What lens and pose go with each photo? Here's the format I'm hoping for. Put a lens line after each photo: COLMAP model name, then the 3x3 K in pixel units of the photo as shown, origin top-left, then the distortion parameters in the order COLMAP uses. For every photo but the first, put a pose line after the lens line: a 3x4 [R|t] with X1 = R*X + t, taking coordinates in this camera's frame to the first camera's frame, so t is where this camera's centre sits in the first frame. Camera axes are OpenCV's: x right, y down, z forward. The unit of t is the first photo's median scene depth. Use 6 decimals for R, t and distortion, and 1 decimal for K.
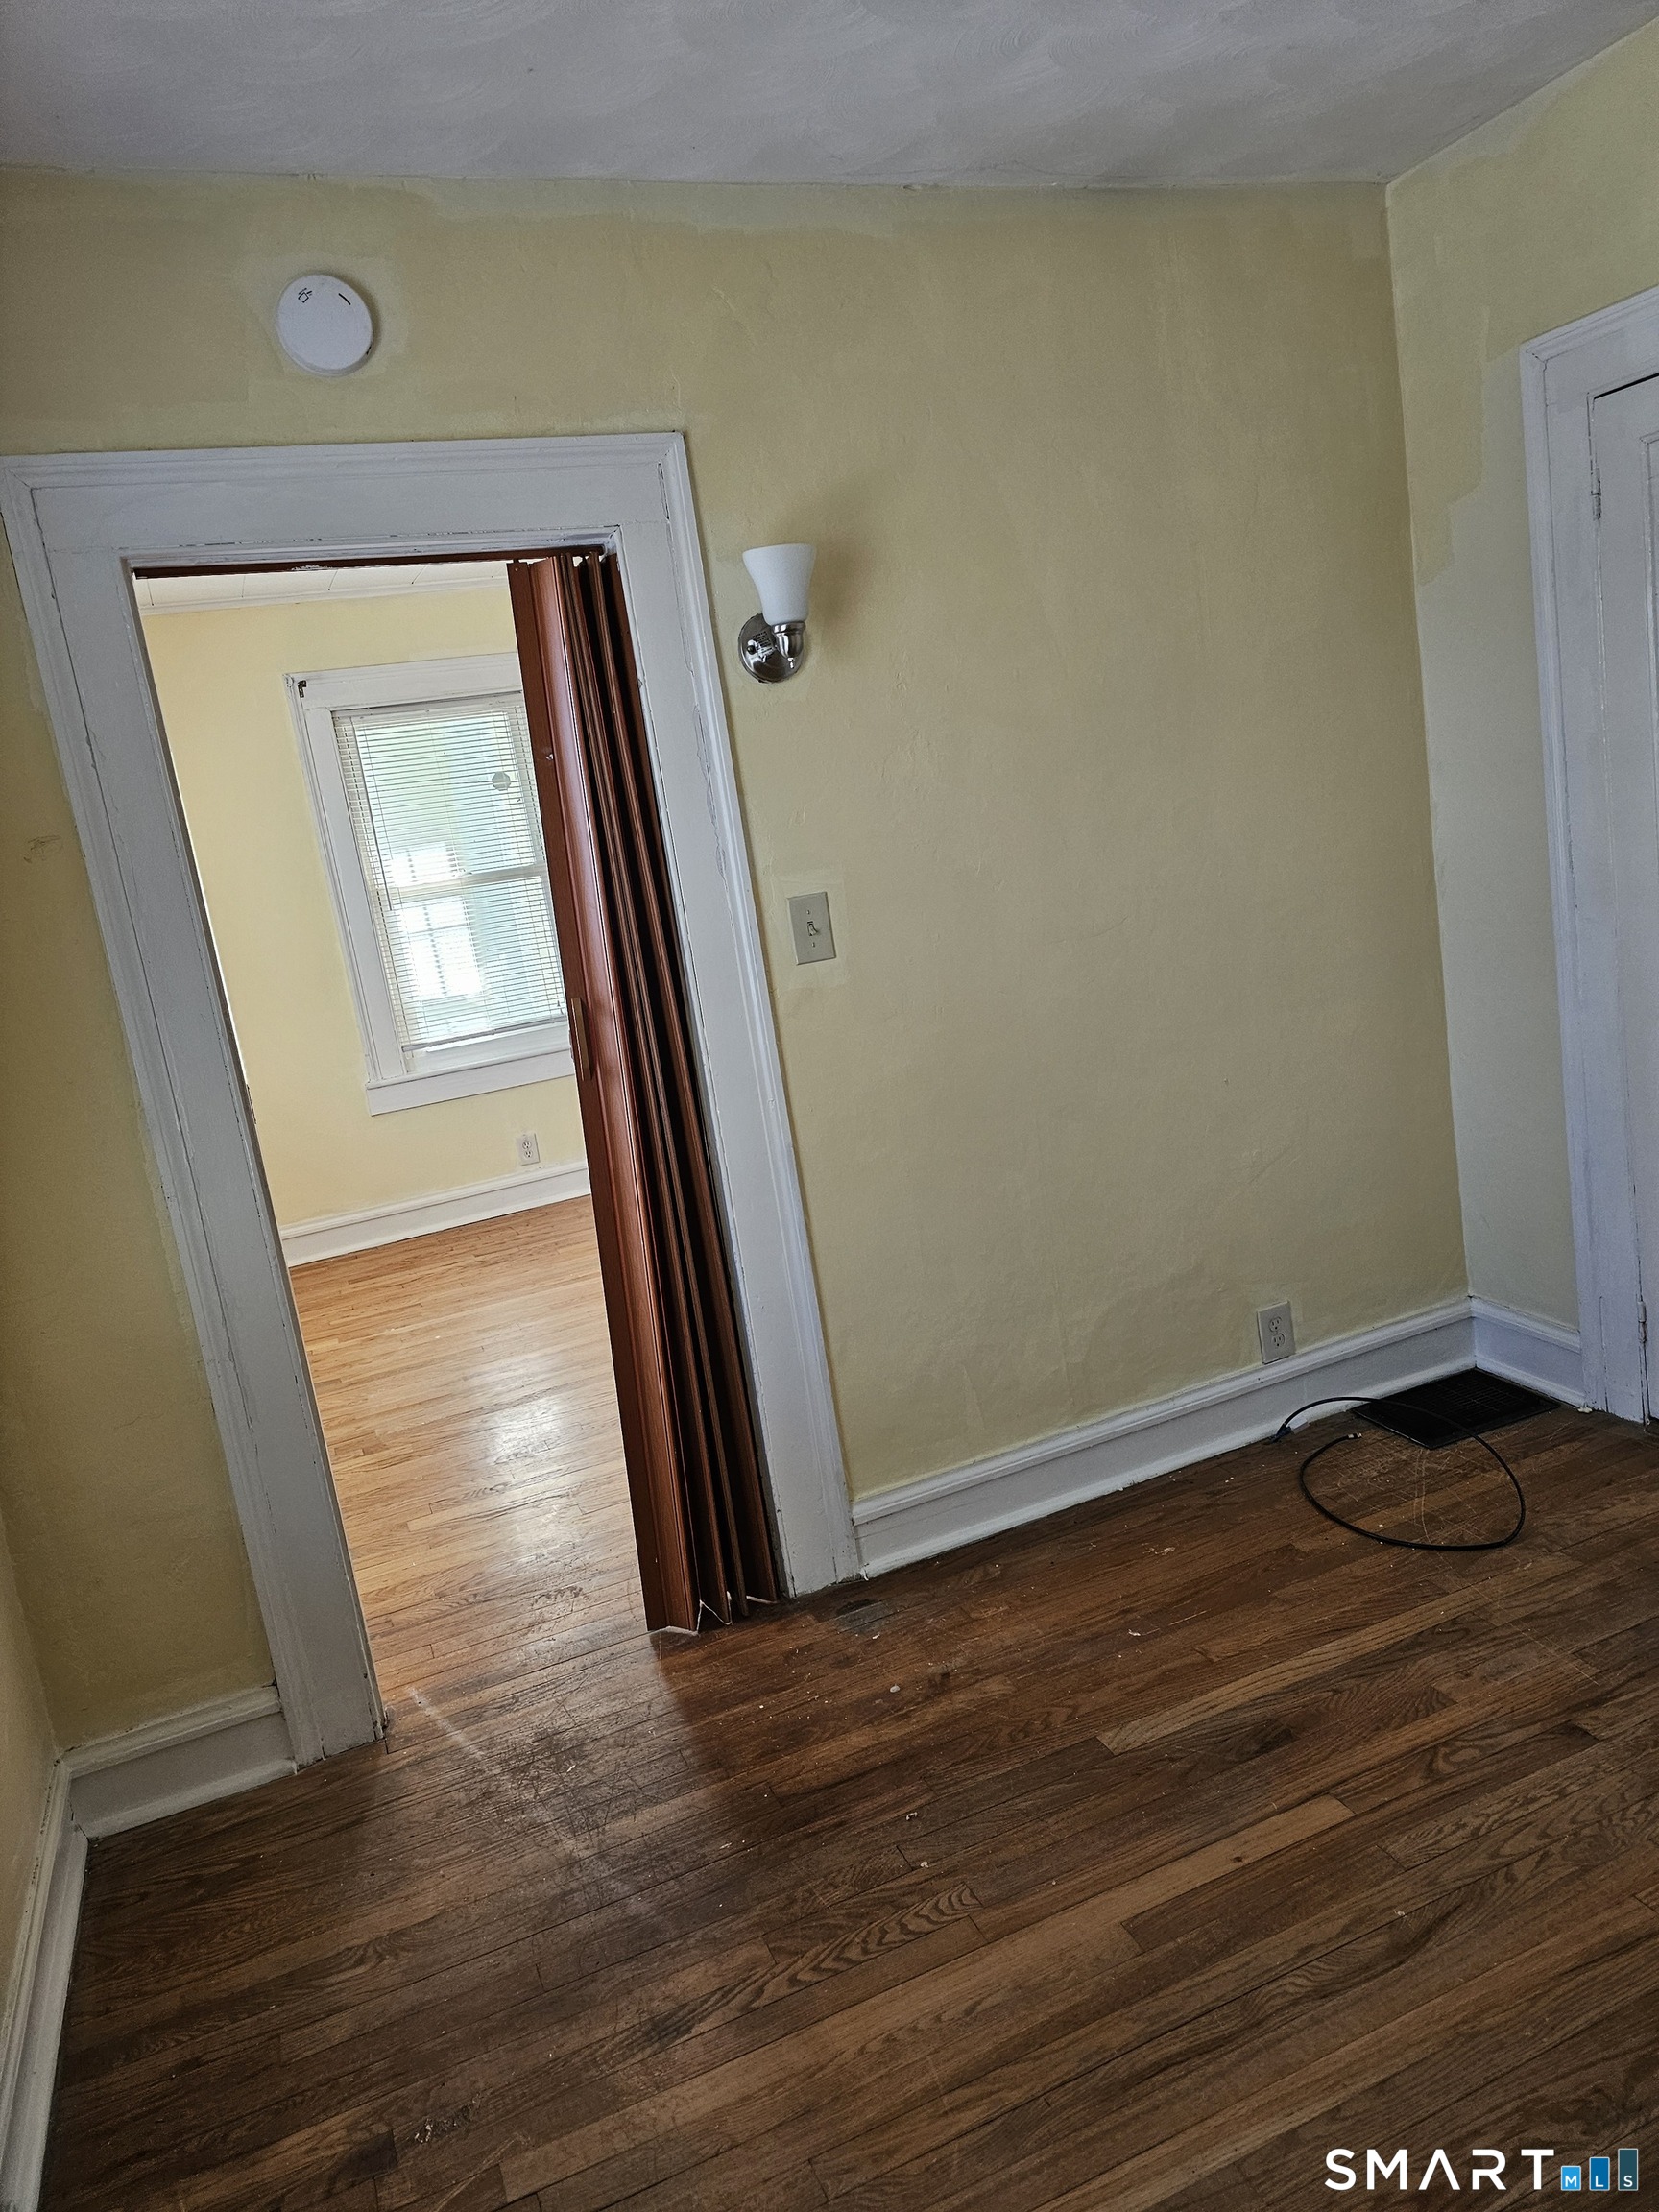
lens RADIAL K [[1485.3, 0, 829.5], [0, 1485.3, 1106.0], [0, 0, 1]] dist [0.094801, -0.069601]
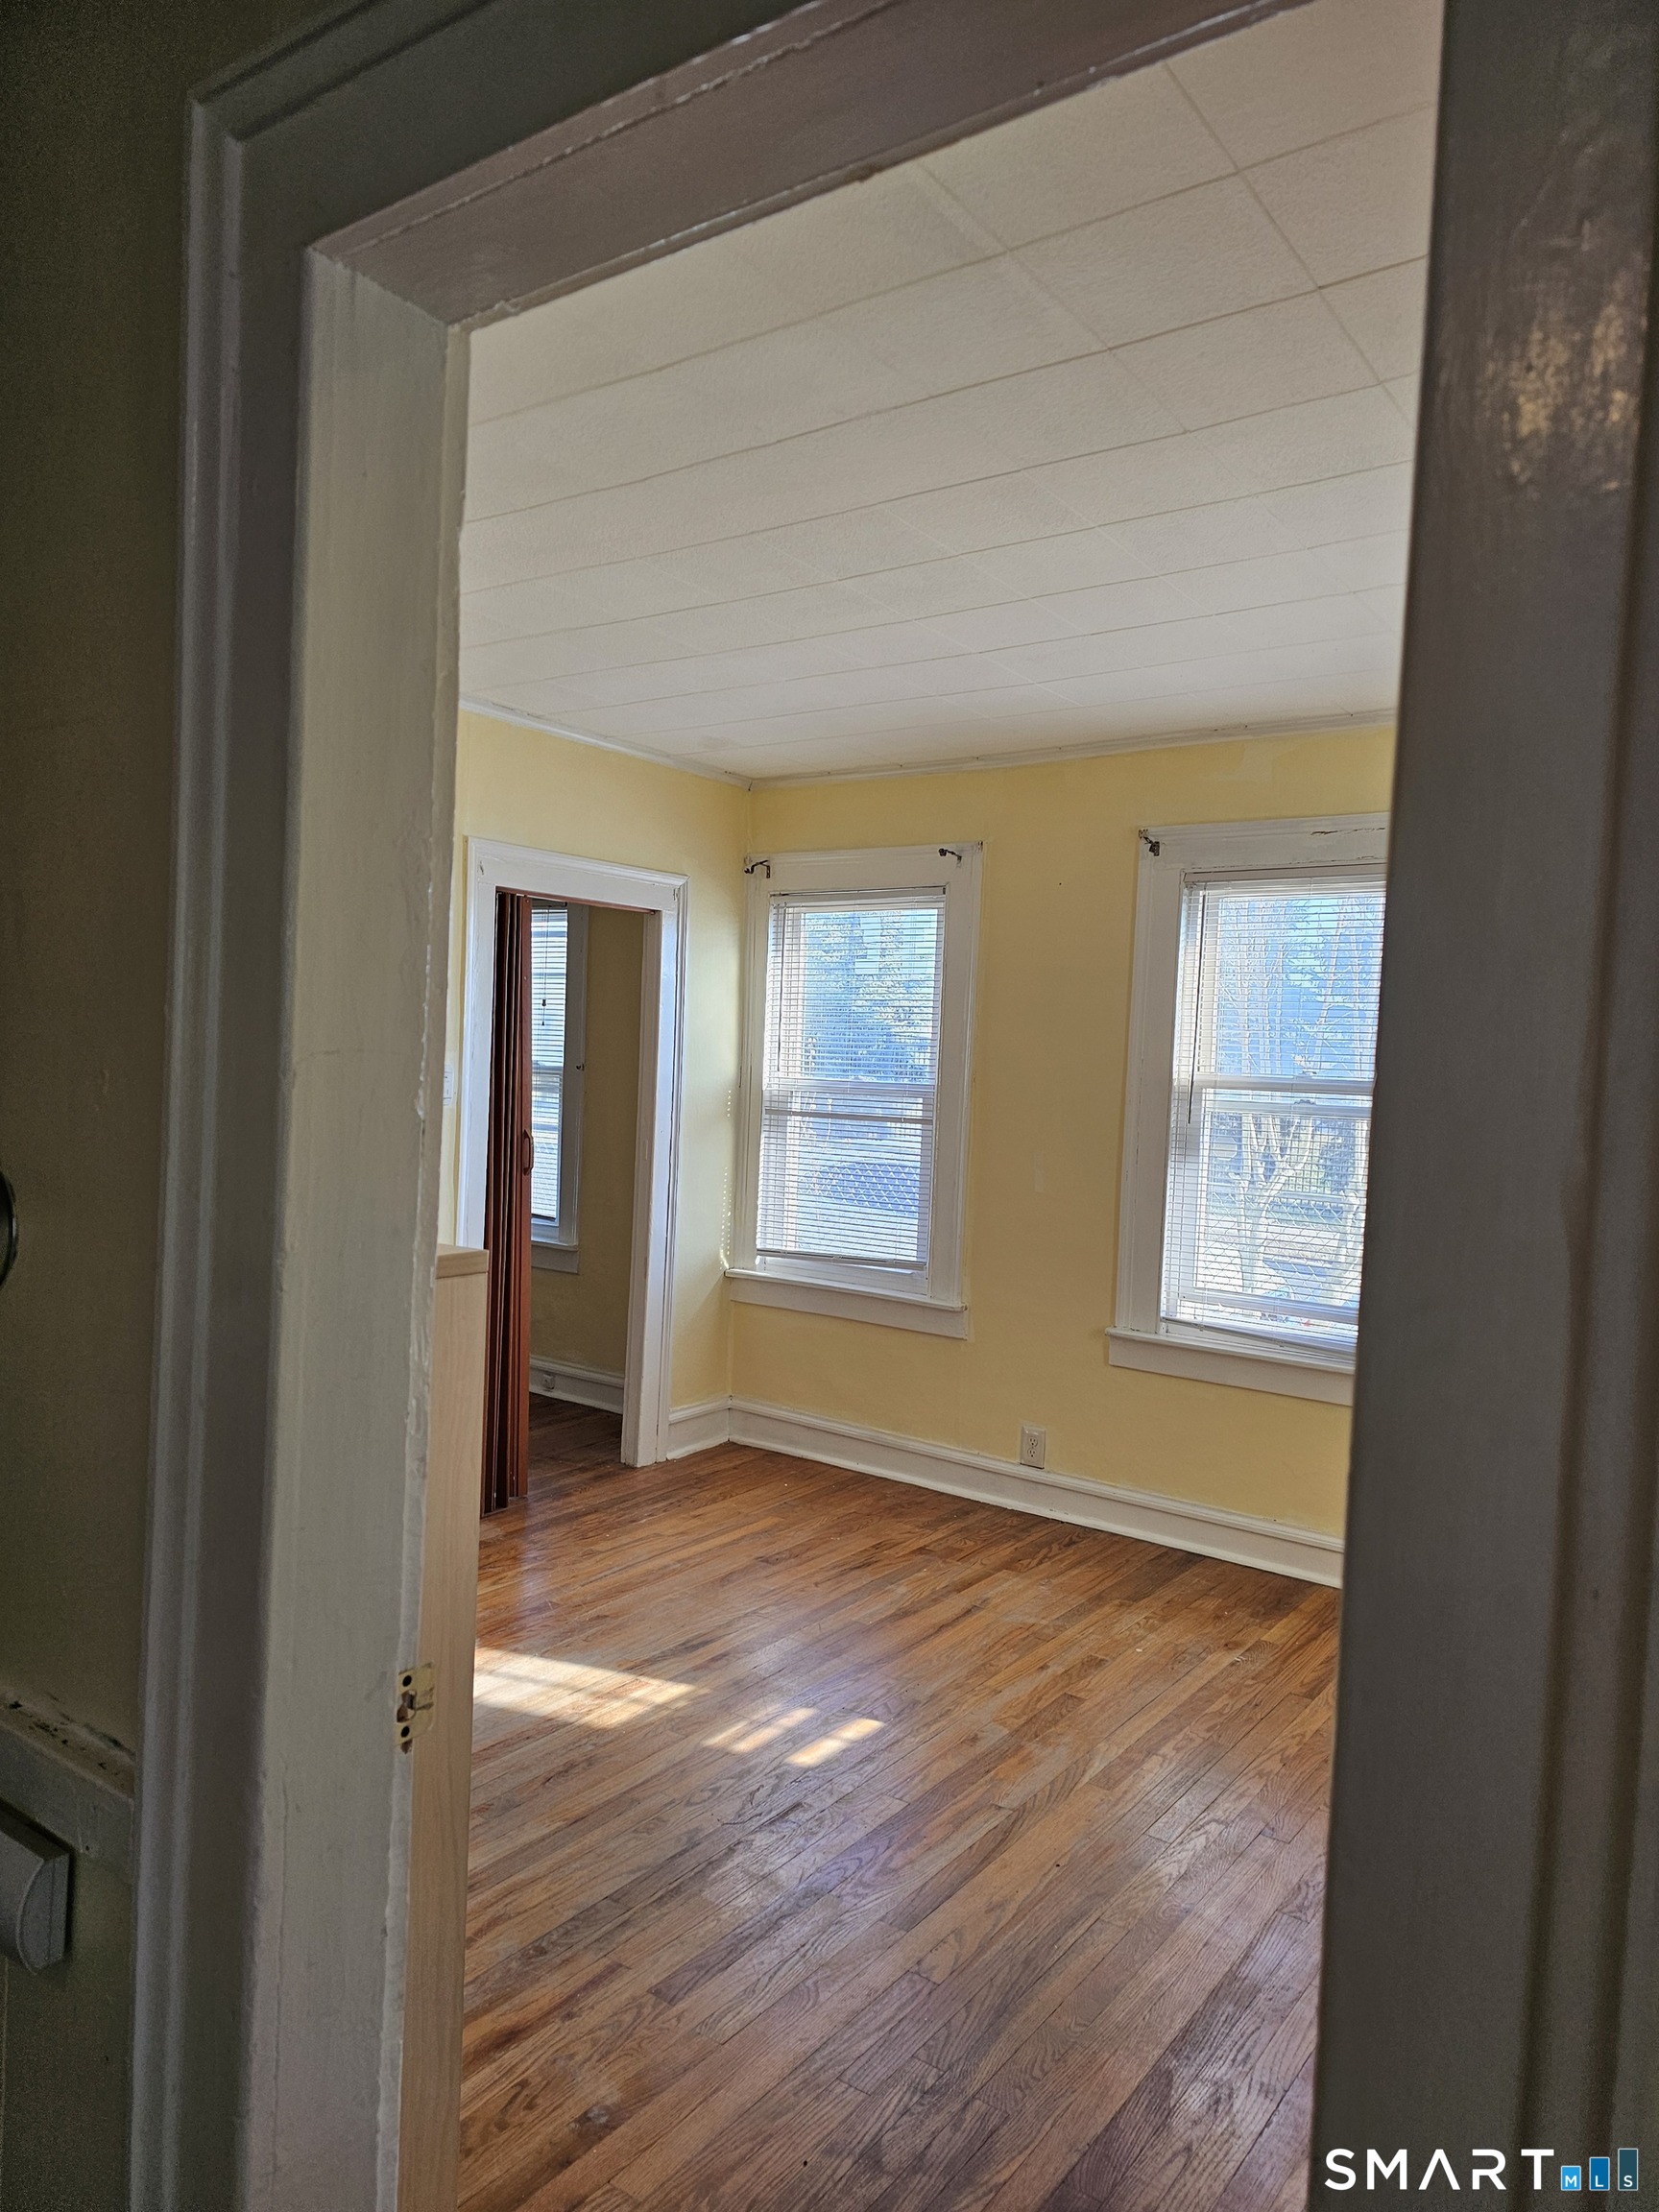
lens RADIAL K [[1485.3, 0, 829.5], [0, 1485.3, 1106.0], [0, 0, 1]] dist [0.094801, -0.069601]
pose [[-0.852613, 0.120978, -0.508345, 0.230180], [-0.017592, 0.965634, 0.259311, -0.308203], [0.522246, 0.230035, -0.821184, 1.450537]]
